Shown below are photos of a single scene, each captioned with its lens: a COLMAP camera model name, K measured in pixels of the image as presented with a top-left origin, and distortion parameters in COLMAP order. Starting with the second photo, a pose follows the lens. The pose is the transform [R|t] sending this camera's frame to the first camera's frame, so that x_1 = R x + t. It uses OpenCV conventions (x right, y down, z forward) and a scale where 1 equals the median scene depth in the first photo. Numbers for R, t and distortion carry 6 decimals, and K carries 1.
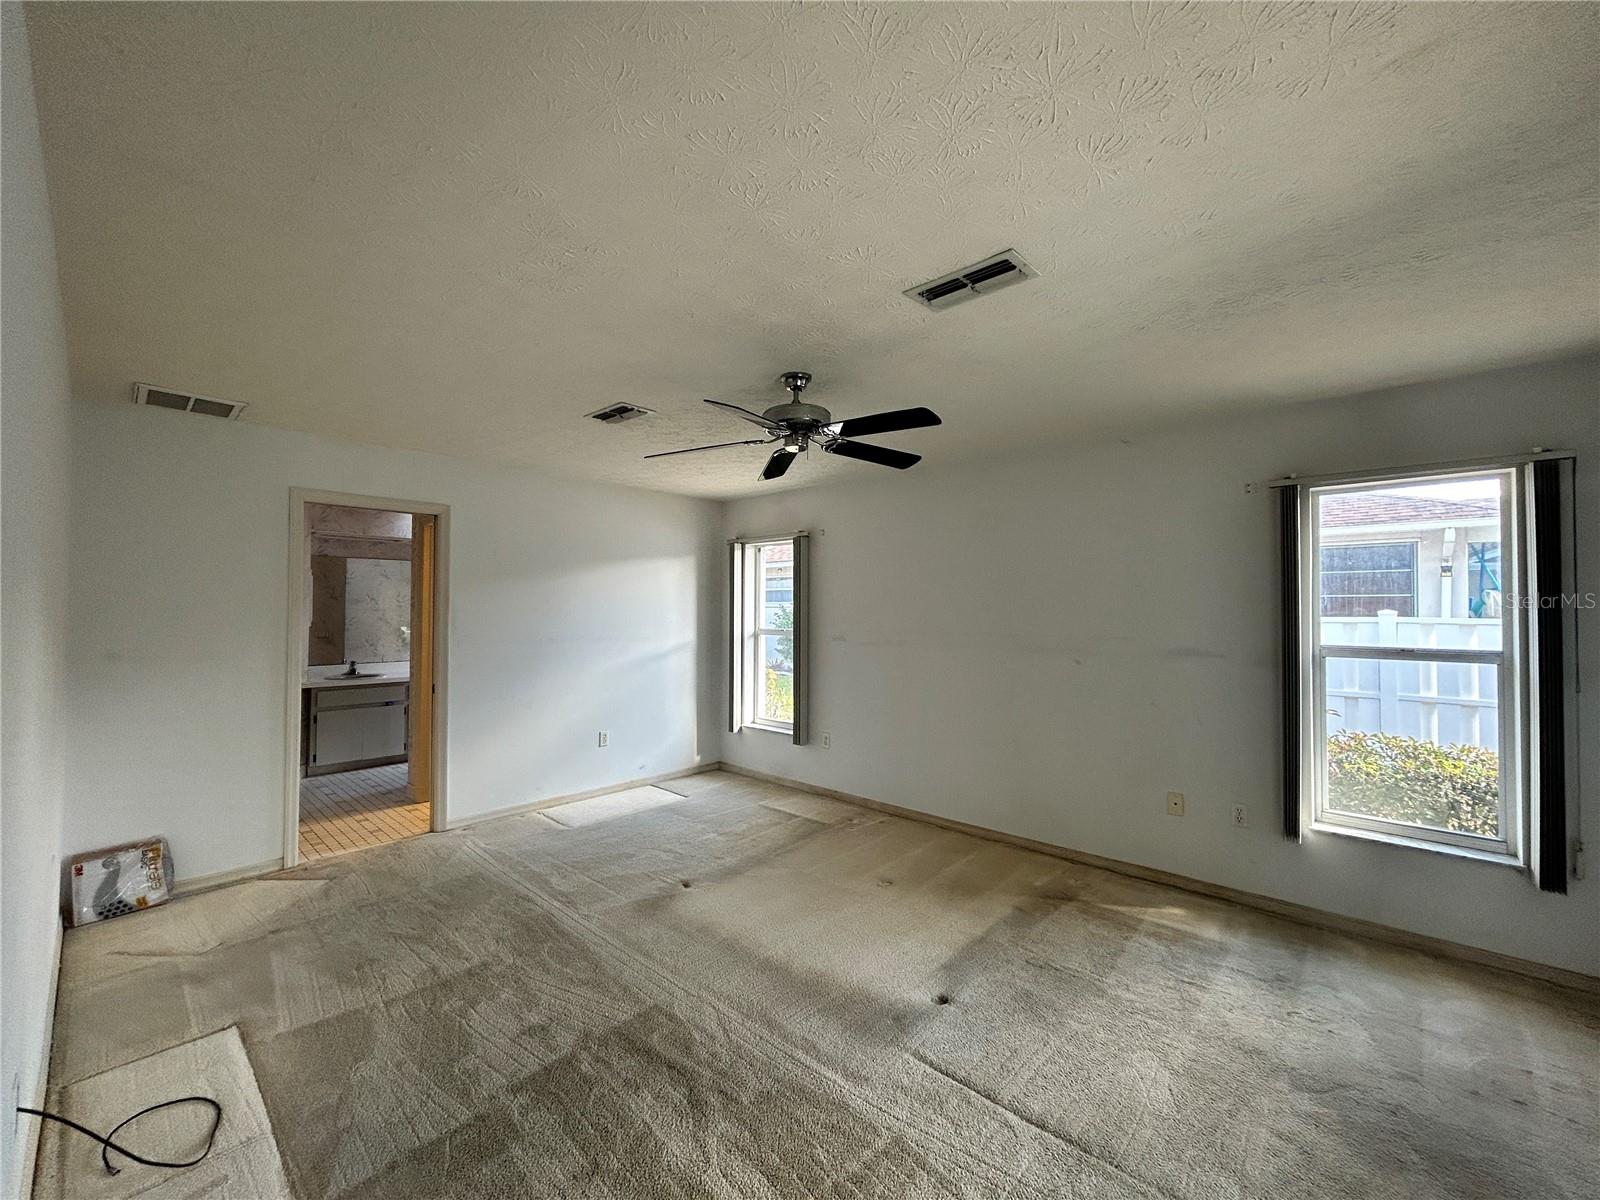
lens RADIAL K [[648.1, 0, 797.2], [0, 648.1, 601.7], [0, 0, 1]] dist [0.001222, 0.000719]
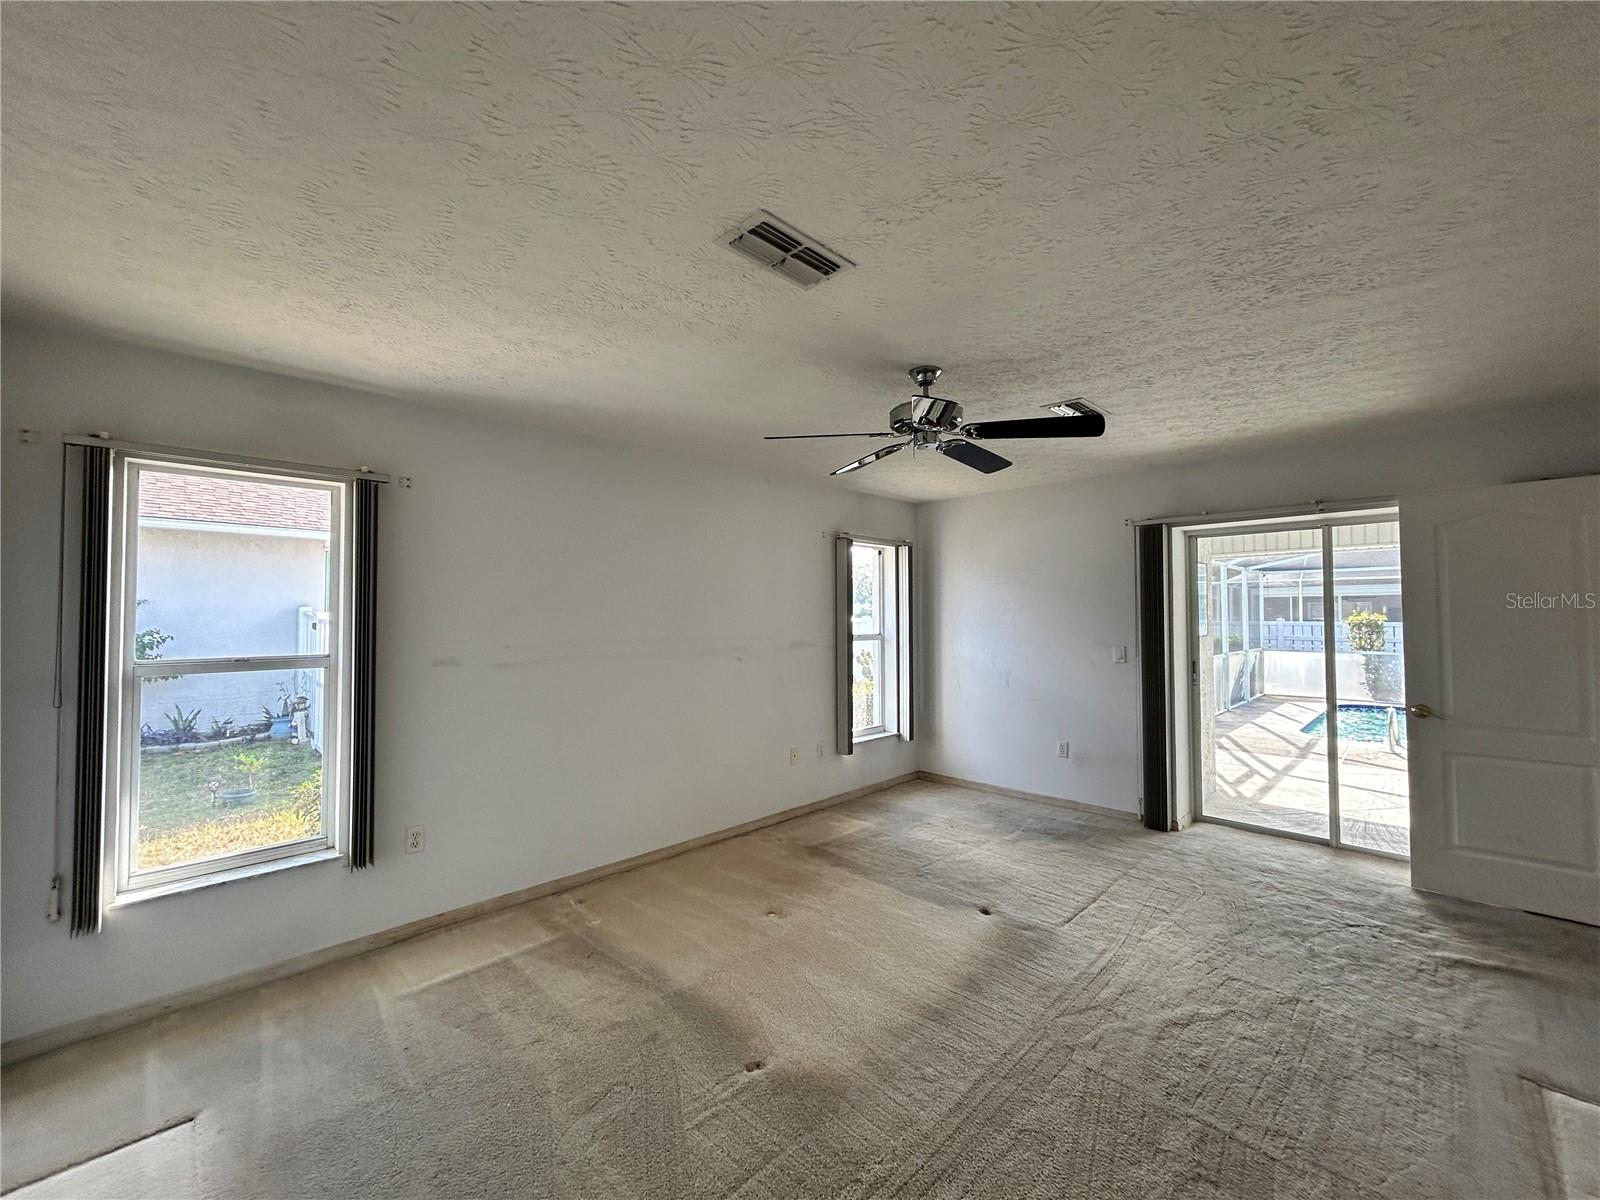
lens RADIAL K [[648.1, 0, 798.9], [0, 648.1, 598.1], [0, 0, 1]] dist [0.001222, 0.000719]
pose [[0.044380, 0.026864, 0.998653, -0.753938], [-0.003512, 0.999636, -0.026734, 0.015511], [-0.999009, -0.002321, 0.044459, 0.893049]]
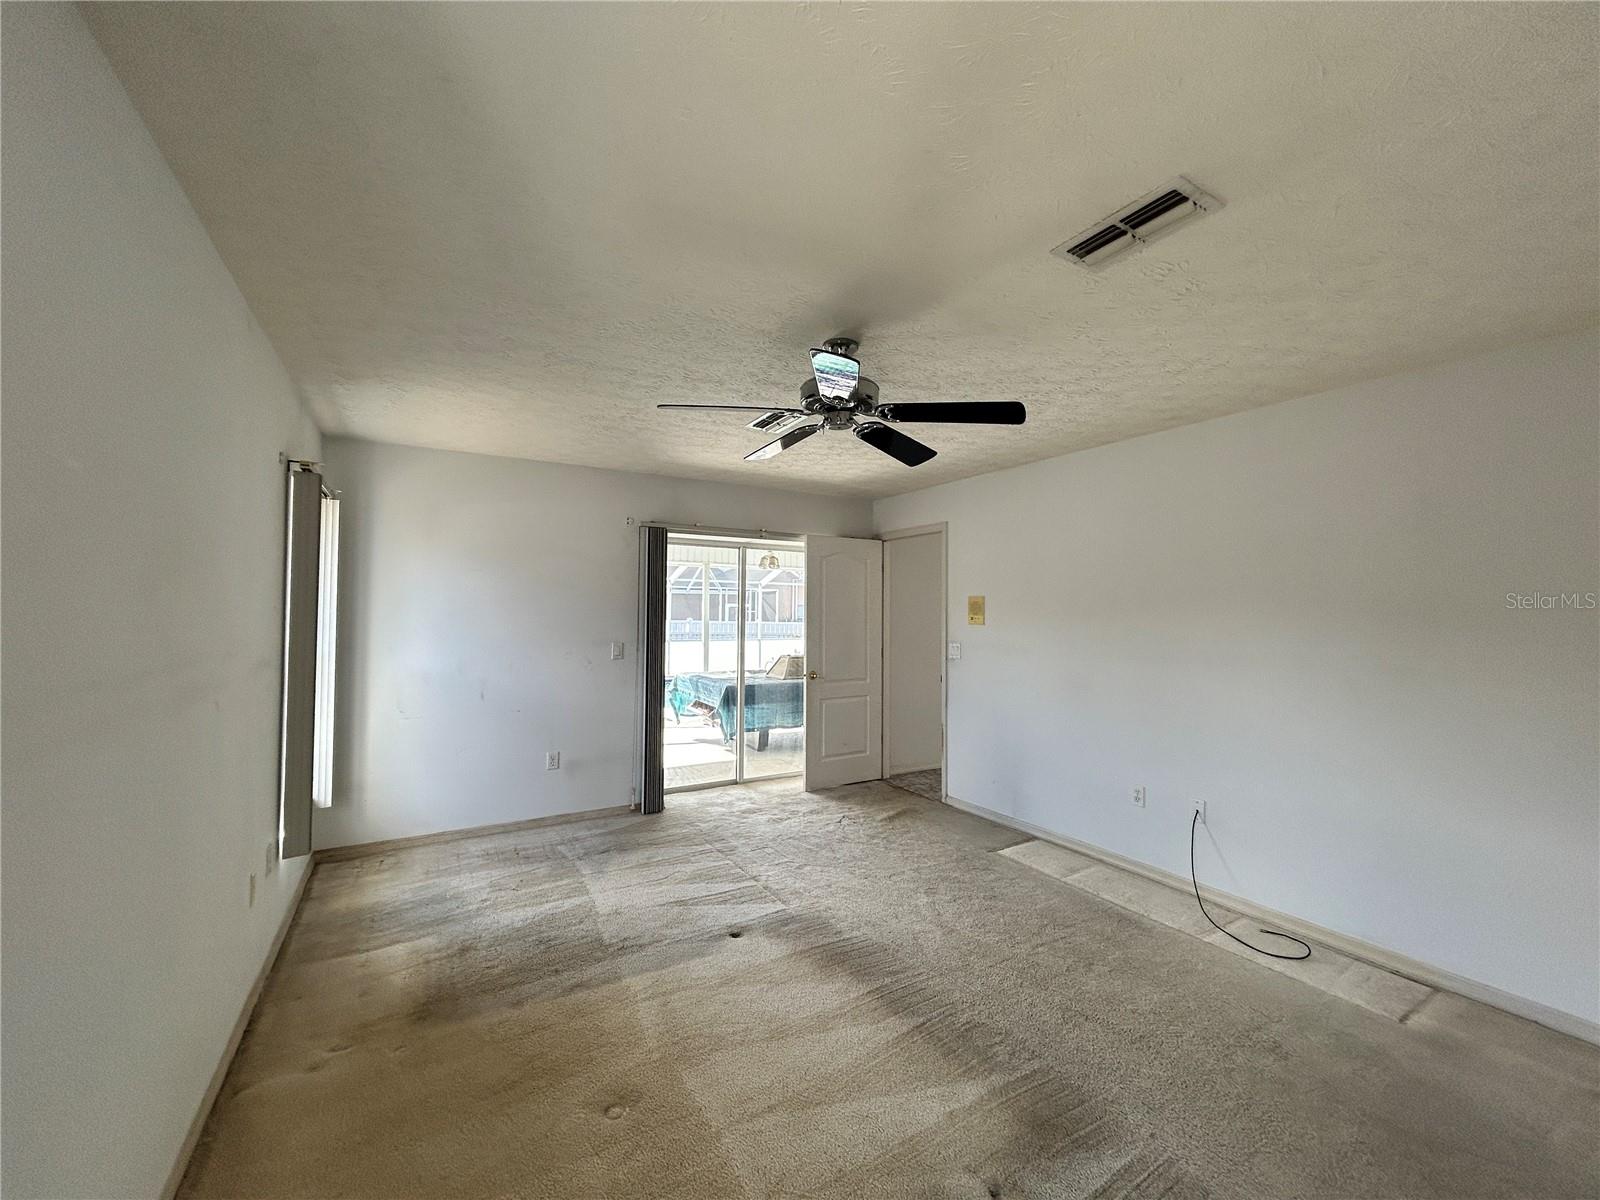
lens RADIAL K [[648.1, 0, 807.2], [0, 648.1, 595.0], [0, 0, 1]] dist [0.001222, 0.000719]
pose [[-0.955628, 0.000058, 0.294576, -0.169430], [-0.008022, 0.999624, -0.026221, 0.007197], [-0.294466, -0.027420, -0.955268, 1.460007]]
